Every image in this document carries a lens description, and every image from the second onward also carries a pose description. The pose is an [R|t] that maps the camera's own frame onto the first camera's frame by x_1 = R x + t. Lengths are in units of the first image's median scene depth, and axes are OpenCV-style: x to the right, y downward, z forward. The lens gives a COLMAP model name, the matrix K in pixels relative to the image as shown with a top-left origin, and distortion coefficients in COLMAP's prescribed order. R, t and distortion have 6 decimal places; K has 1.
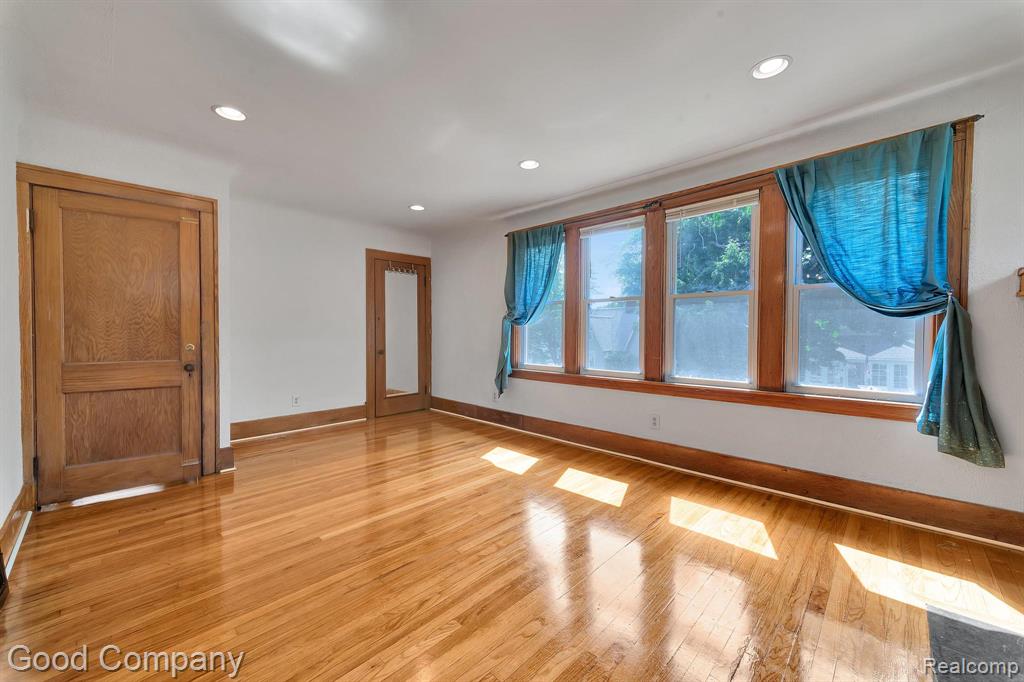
lens RADIAL K [[398.7, 0, 511.1], [0, 398.7, 337.2], [0, 0, 1]] dist [0.006606, 0.000197]
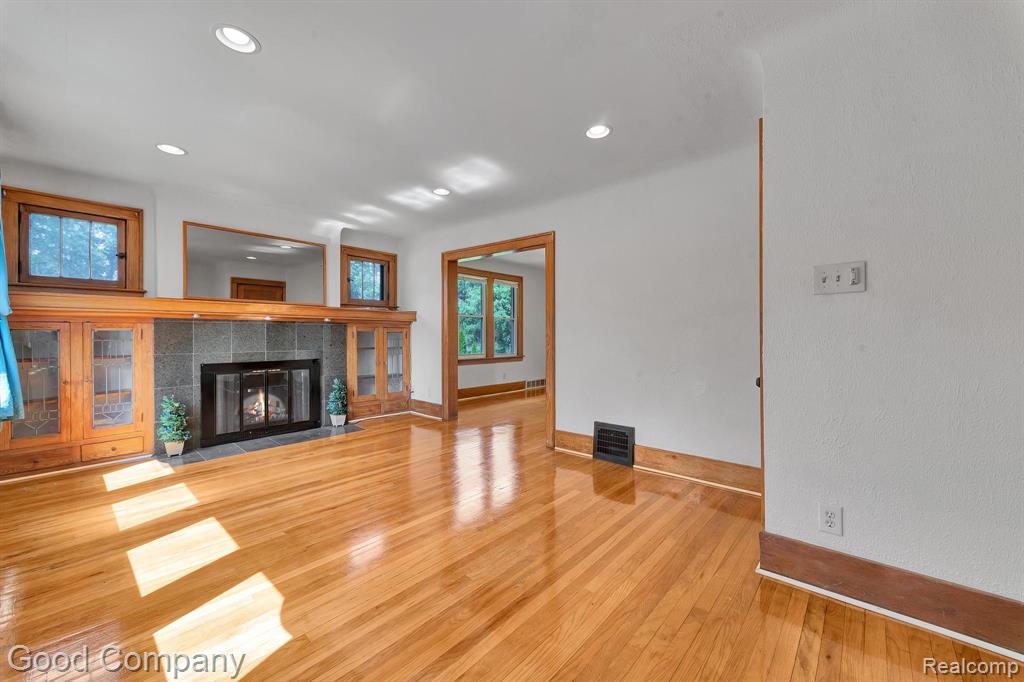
lens RADIAL K [[398.7, 0, 511.1], [0, 398.7, 337.2], [0, 0, 1]] dist [0.006606, 0.000197]
pose [[-0.998920, 0.002988, -0.046375, -0.317964], [0.002043, 0.999790, 0.020413, -0.016300], [0.046426, 0.020296, -0.998716, 1.586203]]
